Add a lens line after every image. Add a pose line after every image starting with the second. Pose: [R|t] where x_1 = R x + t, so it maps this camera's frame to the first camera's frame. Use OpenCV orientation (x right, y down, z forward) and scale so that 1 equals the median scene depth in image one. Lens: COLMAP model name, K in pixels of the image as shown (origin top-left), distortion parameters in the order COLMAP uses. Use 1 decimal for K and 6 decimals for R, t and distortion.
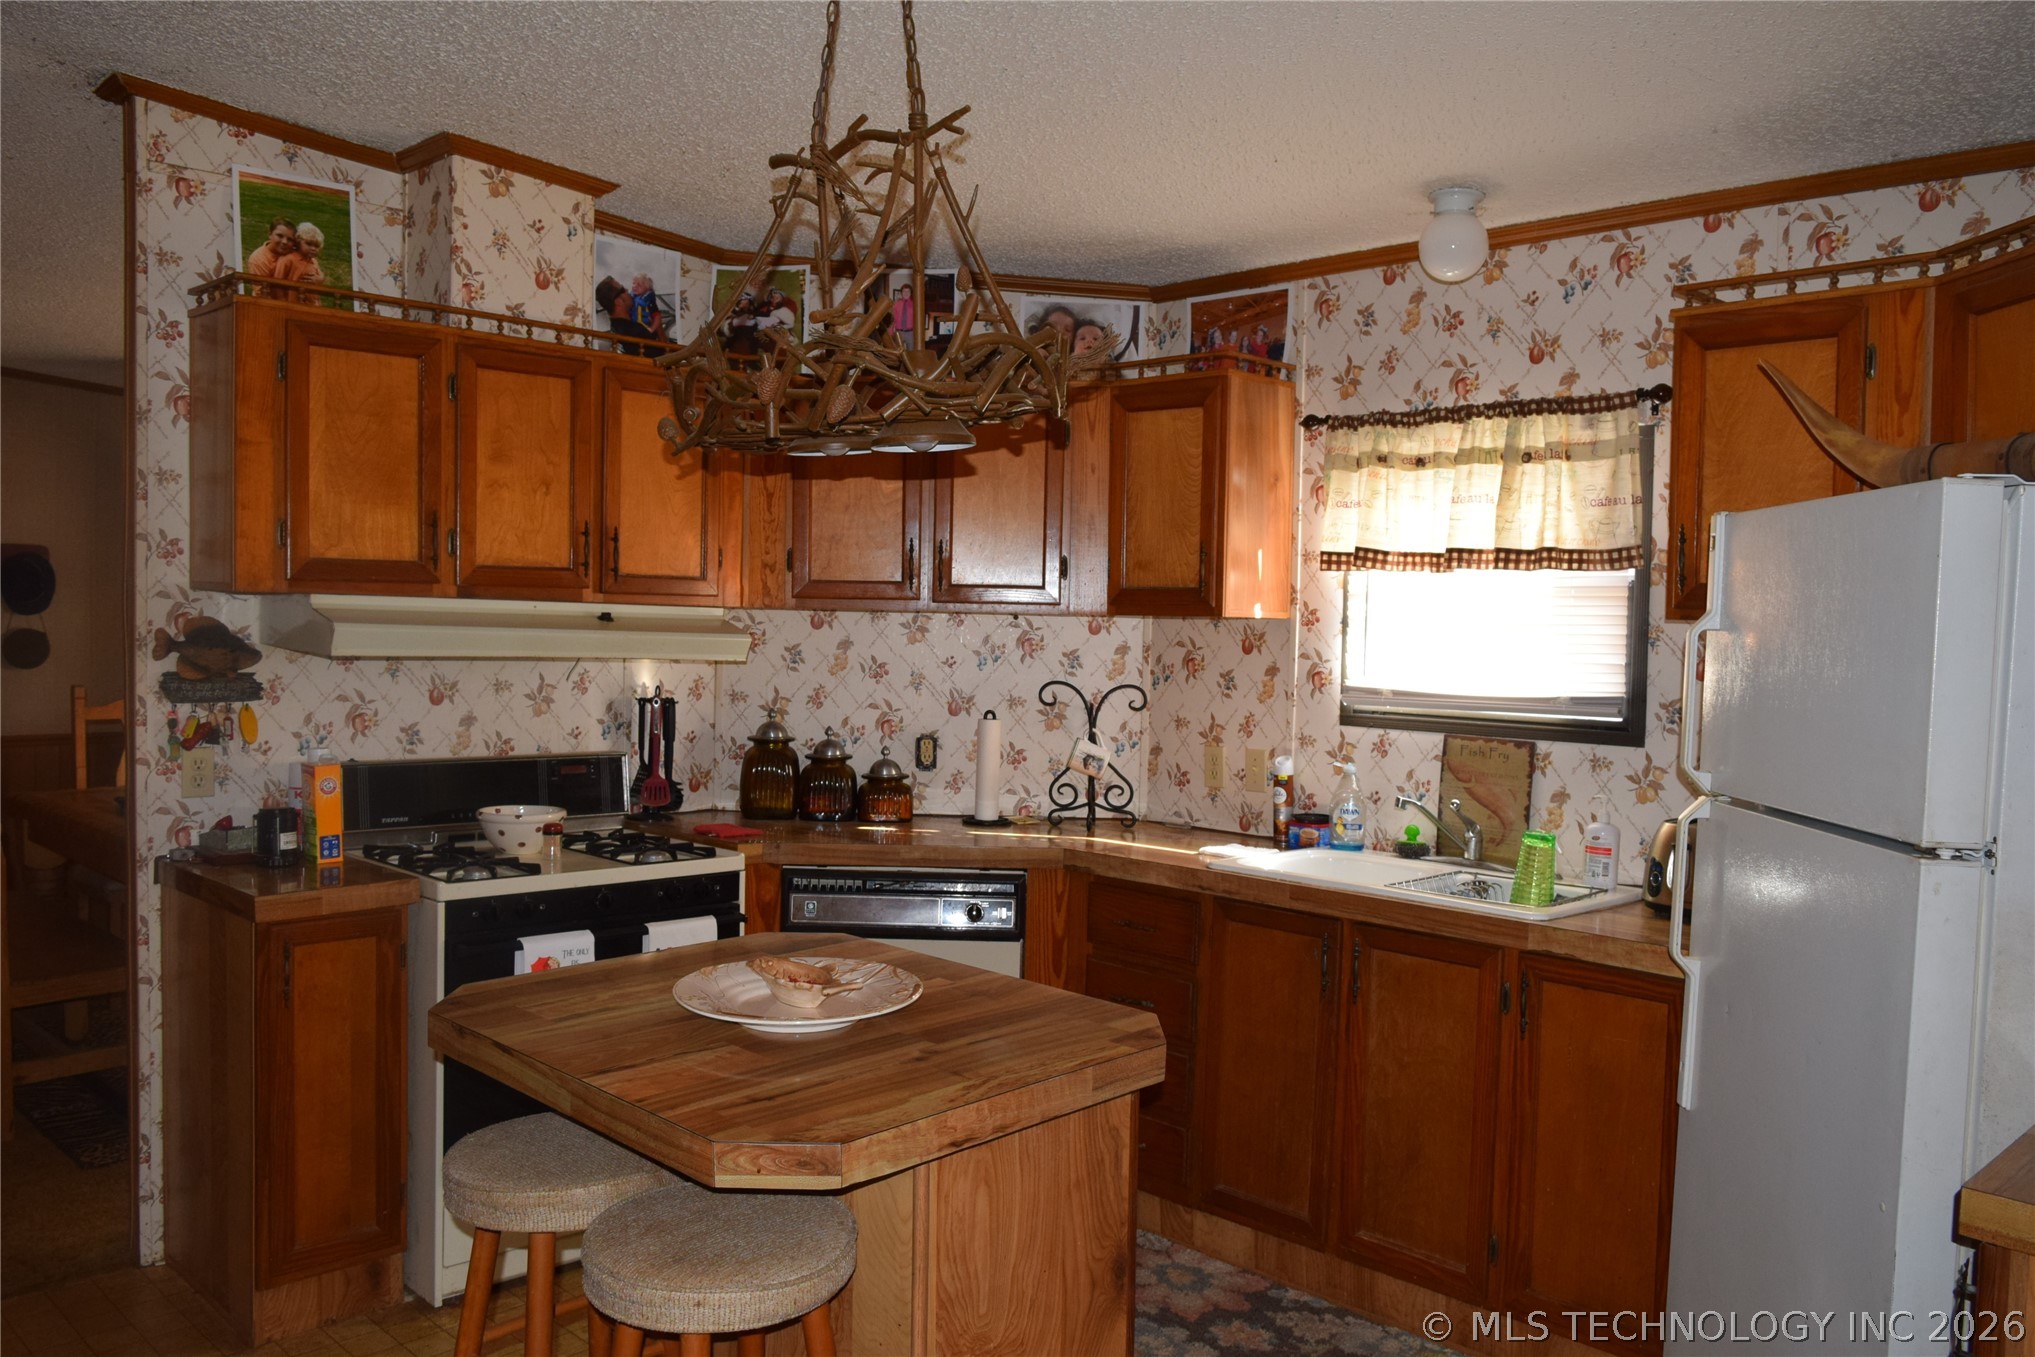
lens RADIAL K [[1586.8, 0, 1003.2], [0, 1586.8, 685.9], [0, 0, 1]] dist [-0.019769, 0.016319]
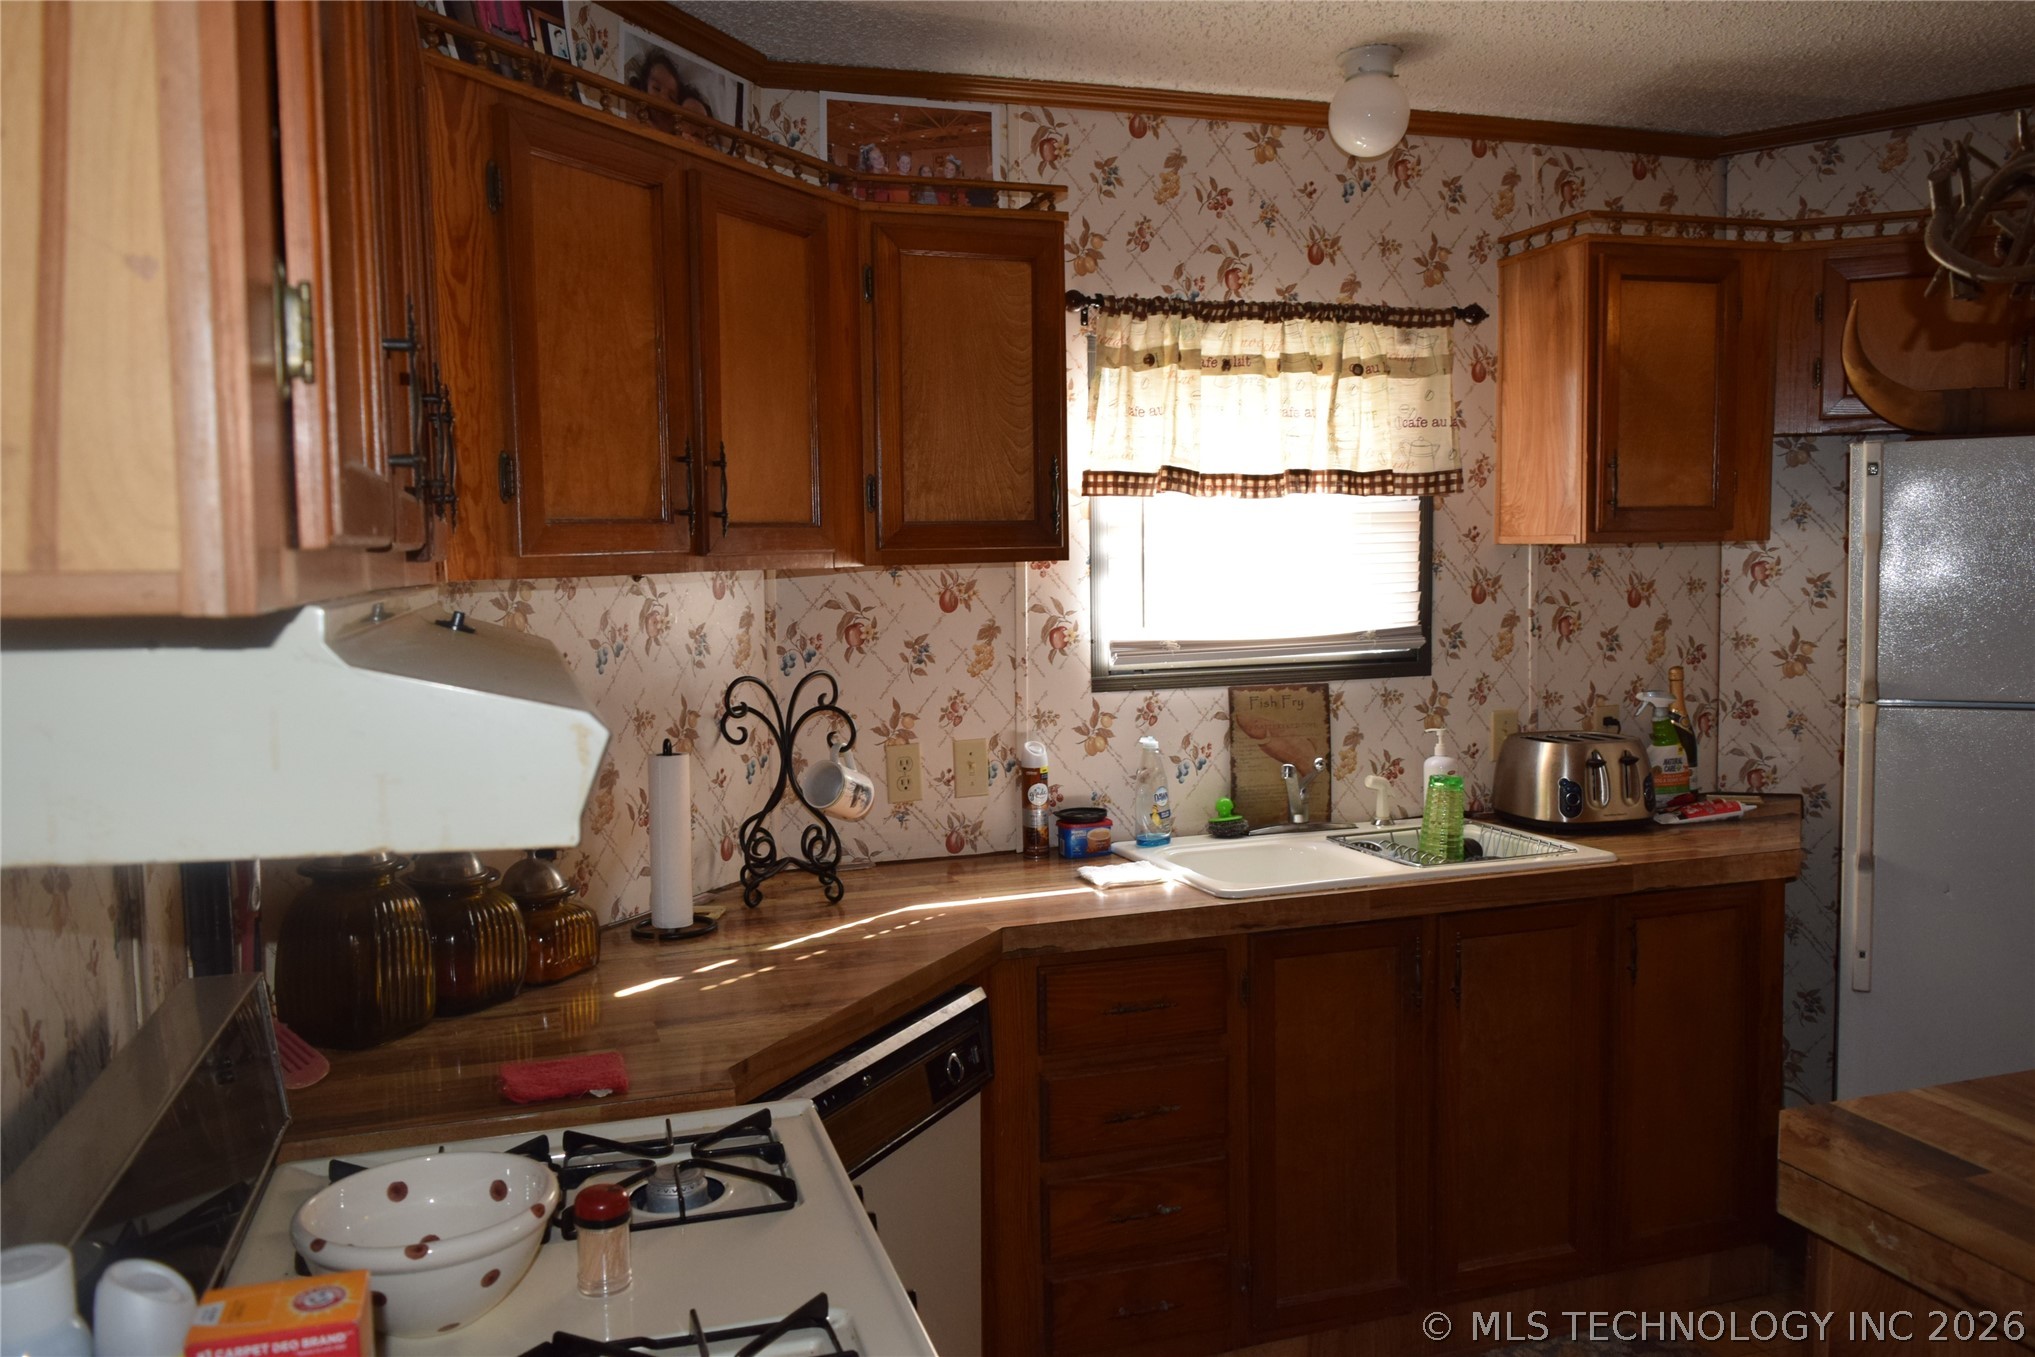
lens RADIAL K [[1586.8, 0, 1009.3], [0, 1586.8, 677.7], [0, 0, 1]] dist [-0.019769, 0.016319]
pose [[0.441776, -0.102626, 0.891236, -0.554044], [0.068215, 0.994402, 0.080692, -0.053490], [-0.894528, 0.025148, 0.446304, 0.744601]]
